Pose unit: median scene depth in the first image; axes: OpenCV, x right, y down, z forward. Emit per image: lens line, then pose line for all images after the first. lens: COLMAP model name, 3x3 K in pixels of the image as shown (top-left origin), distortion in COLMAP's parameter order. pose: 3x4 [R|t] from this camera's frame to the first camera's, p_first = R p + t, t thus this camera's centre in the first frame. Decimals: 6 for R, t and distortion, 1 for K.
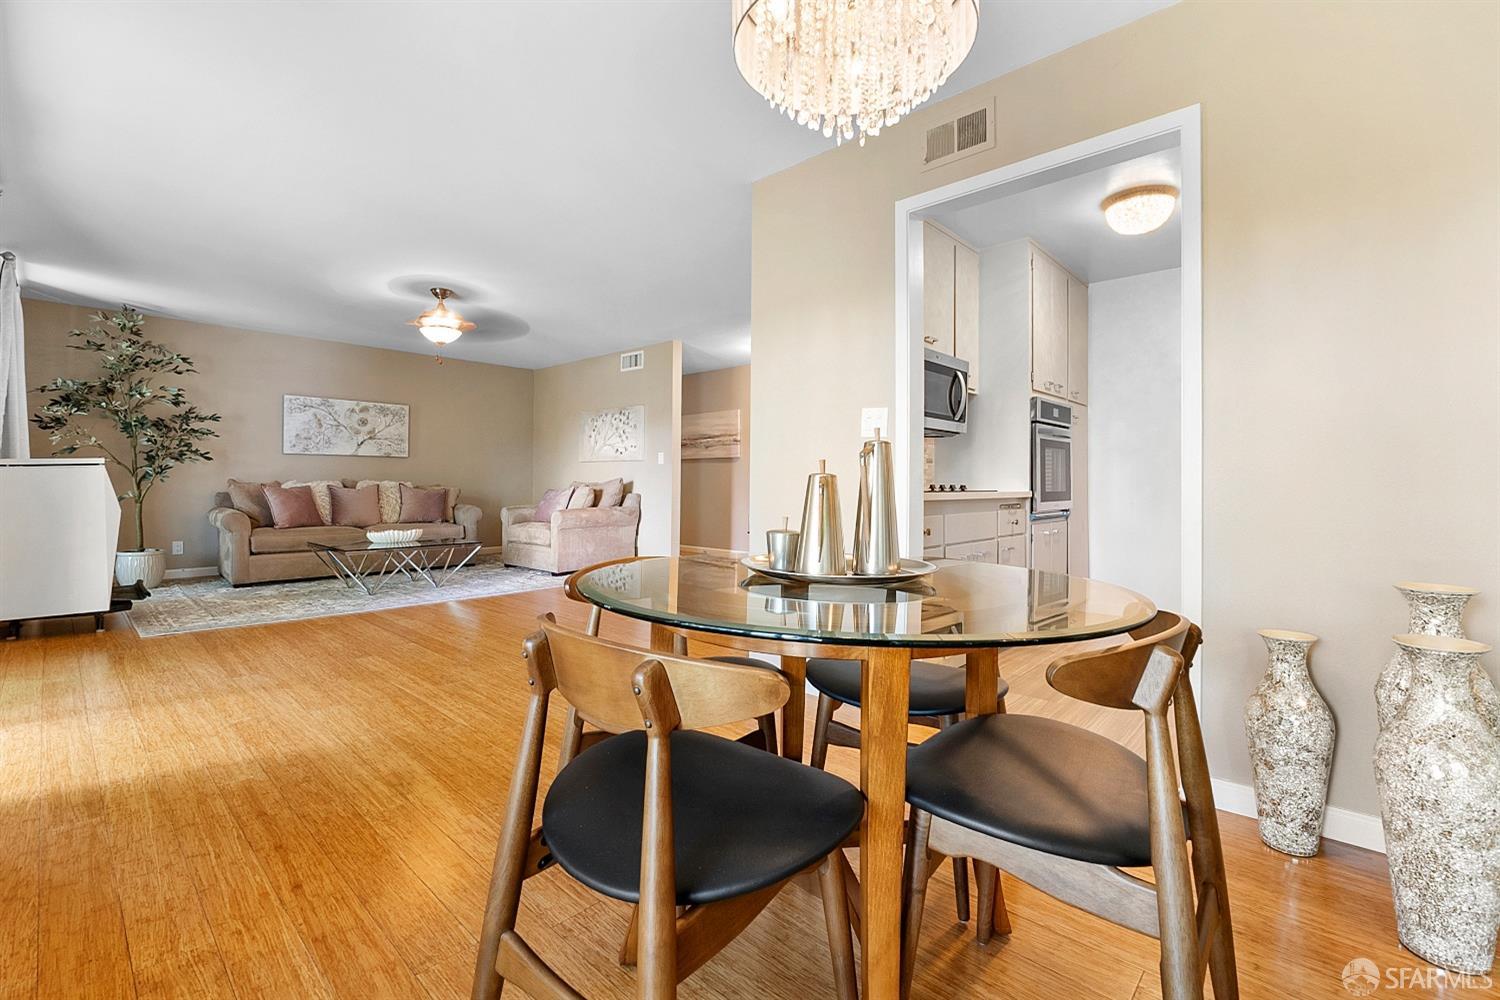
lens RADIAL K [[661.7, 0, 754.2], [0, 661.7, 473.4], [0, 0, 1]] dist [0.000832, 0.000094]
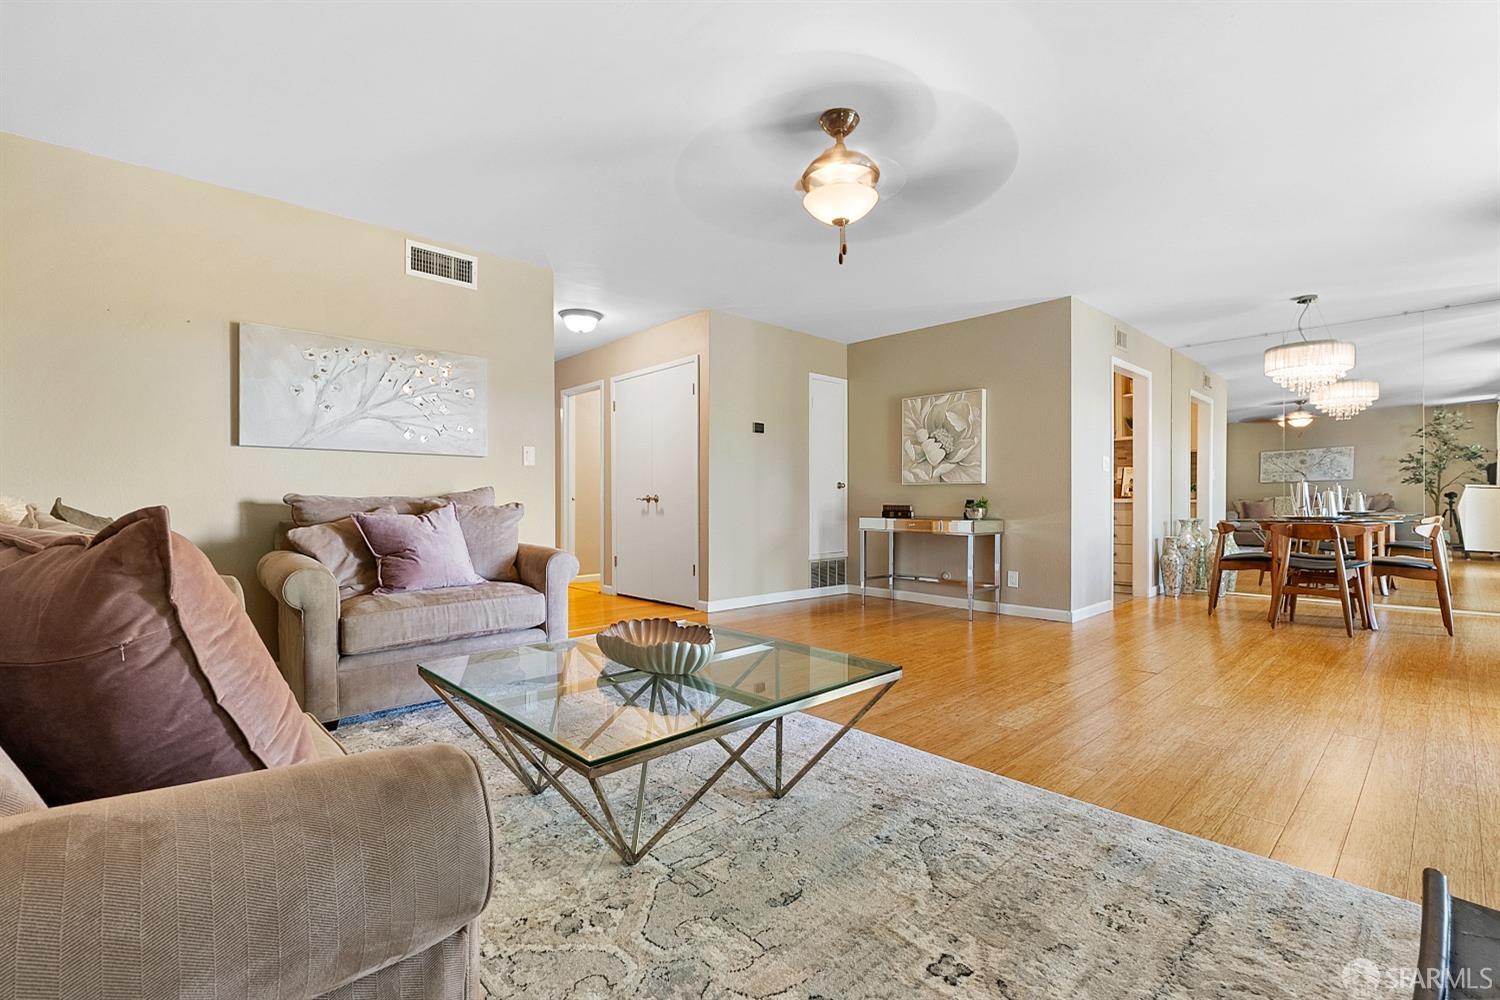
lens RADIAL K [[655.3, 0, 750.0], [0, 655.3, 500.0], [0, 0, 1]] dist [-0.002529, 0.000025]
pose [[0.076465, -0.004518, 0.997062, -0.730021], [-0.011050, 0.999924, 0.005379, 0.011744], [-0.997011, -0.011429, 0.076410, 0.765039]]
